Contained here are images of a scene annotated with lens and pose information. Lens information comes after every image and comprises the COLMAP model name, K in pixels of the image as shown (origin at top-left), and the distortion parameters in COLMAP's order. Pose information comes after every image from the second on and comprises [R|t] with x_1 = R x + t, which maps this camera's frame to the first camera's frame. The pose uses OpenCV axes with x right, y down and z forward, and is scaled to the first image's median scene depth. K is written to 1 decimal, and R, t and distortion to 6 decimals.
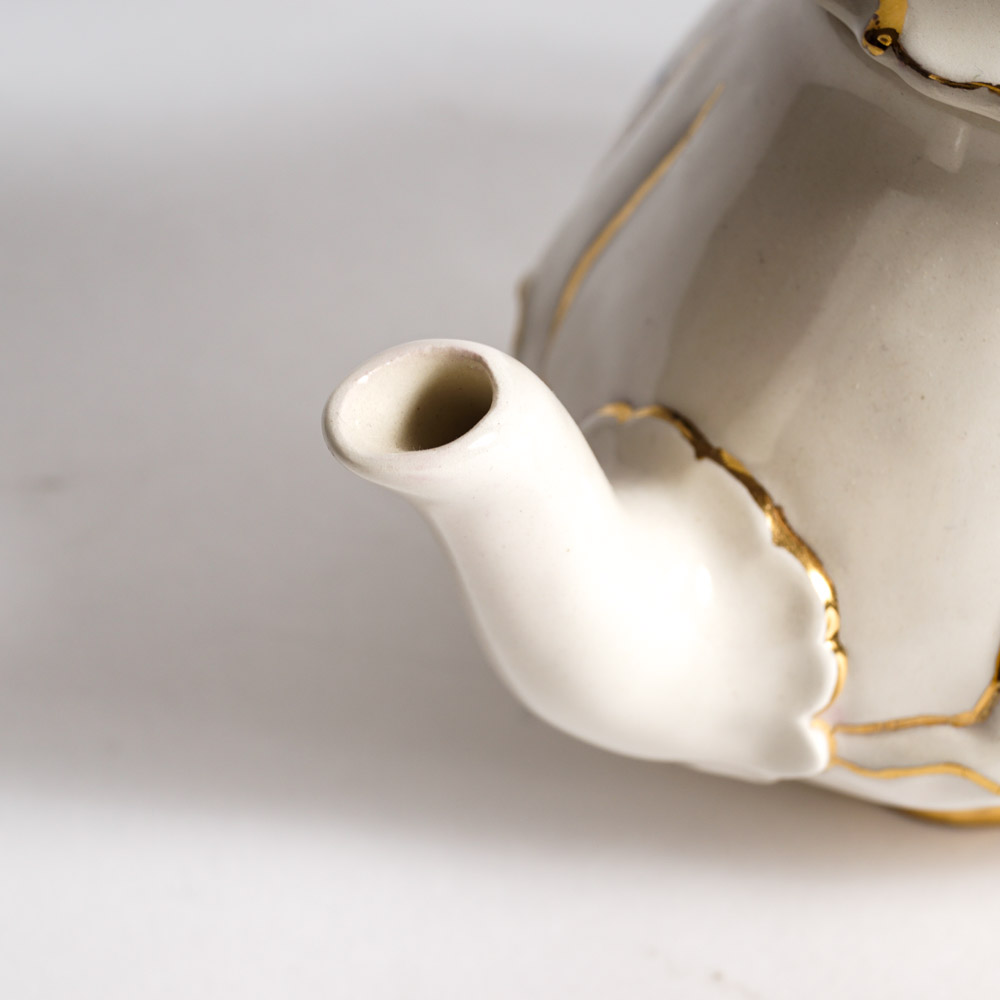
lens RADIAL K [[2726.2, 0, 501.6], [0, 2726.2, 502.2], [0, 0, 1]] dist [-0.029424, 0.000000]
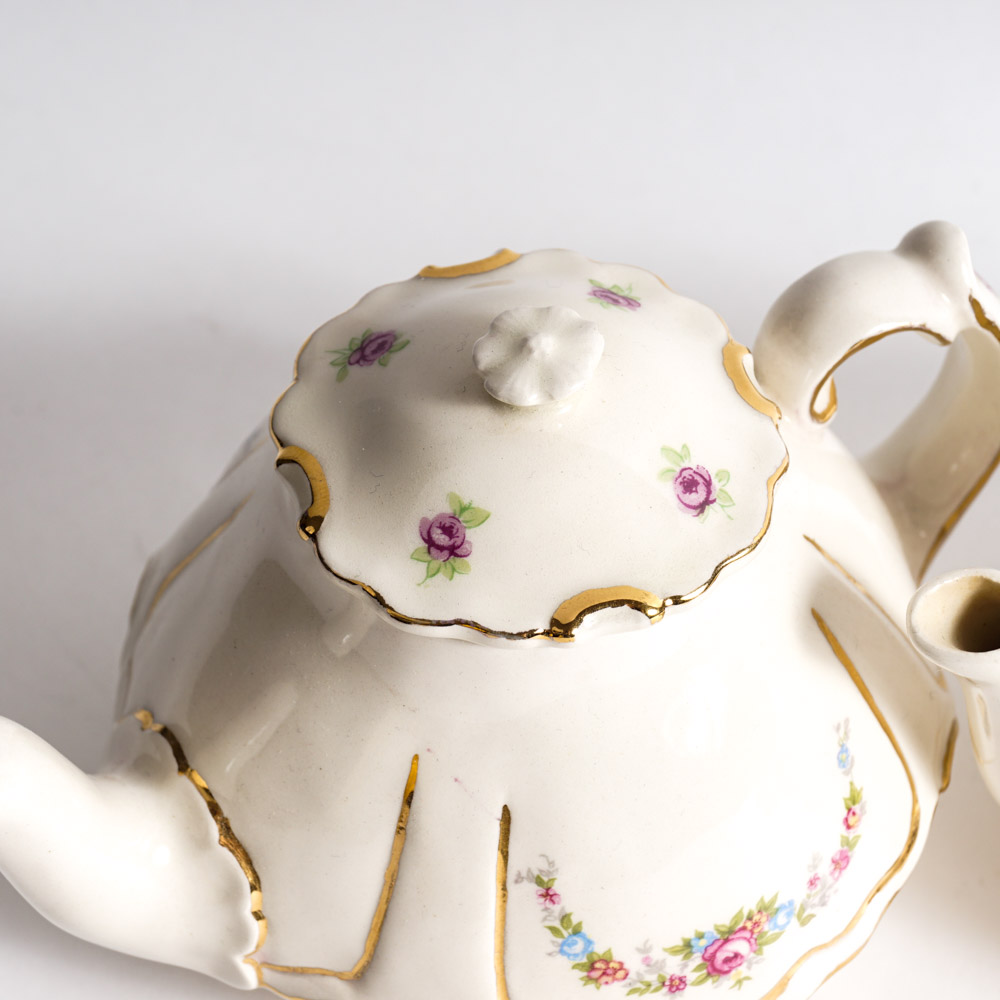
lens RADIAL K [[2680.3, 0, 497.2], [0, 2680.3, 495.9], [0, 0, 1]] dist [-0.064096, 0.000000]
pose [[0.990494, 0.129853, -0.045385, 0.282447], [-0.124109, 0.985903, 0.112219, -0.337253], [0.059317, -0.105520, 0.992647, -0.355912]]
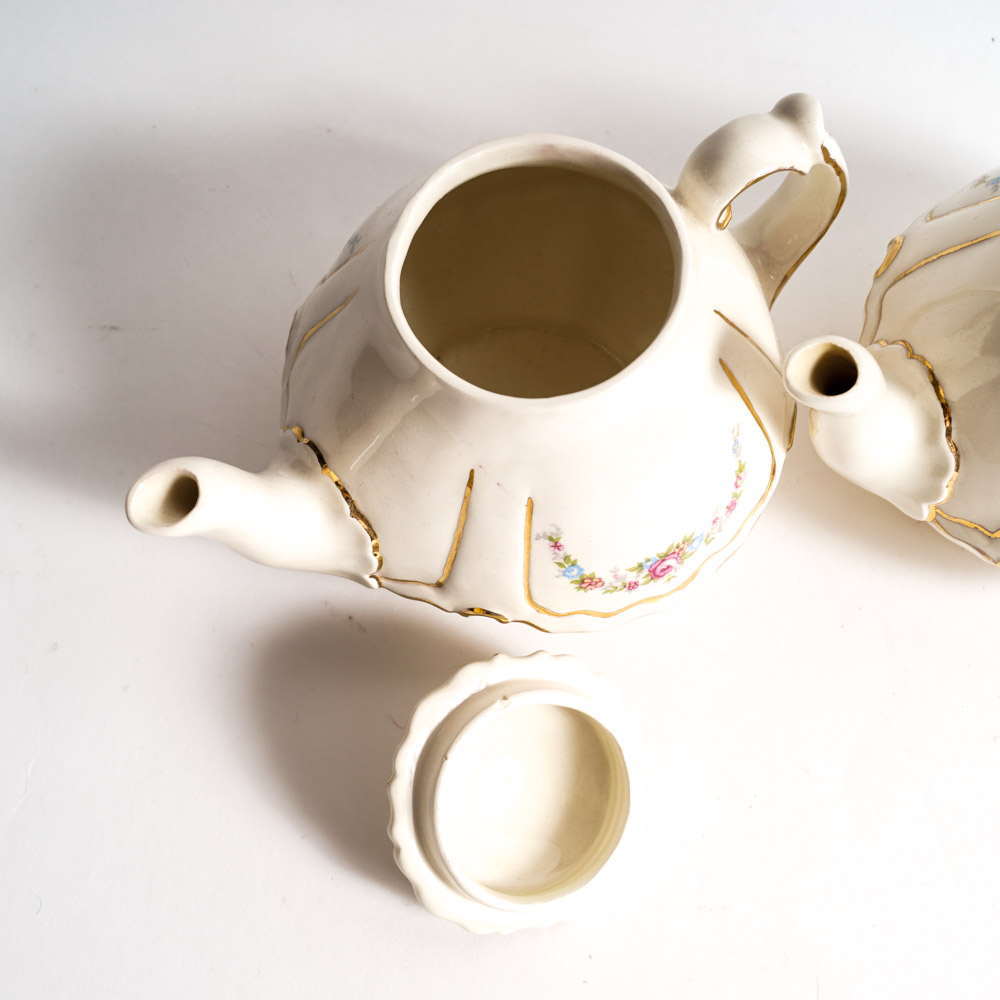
lens RADIAL K [[1269.1, 0, 497.4], [0, 1269.1, 507.0], [0, 0, 1]] dist [-0.092922, 0.000000]
pose [[0.994463, 0.104846, 0.007156, 0.213839], [-0.098685, 0.908277, 0.406565, -0.435740], [0.036126, -0.405020, 0.913594, 0.033873]]
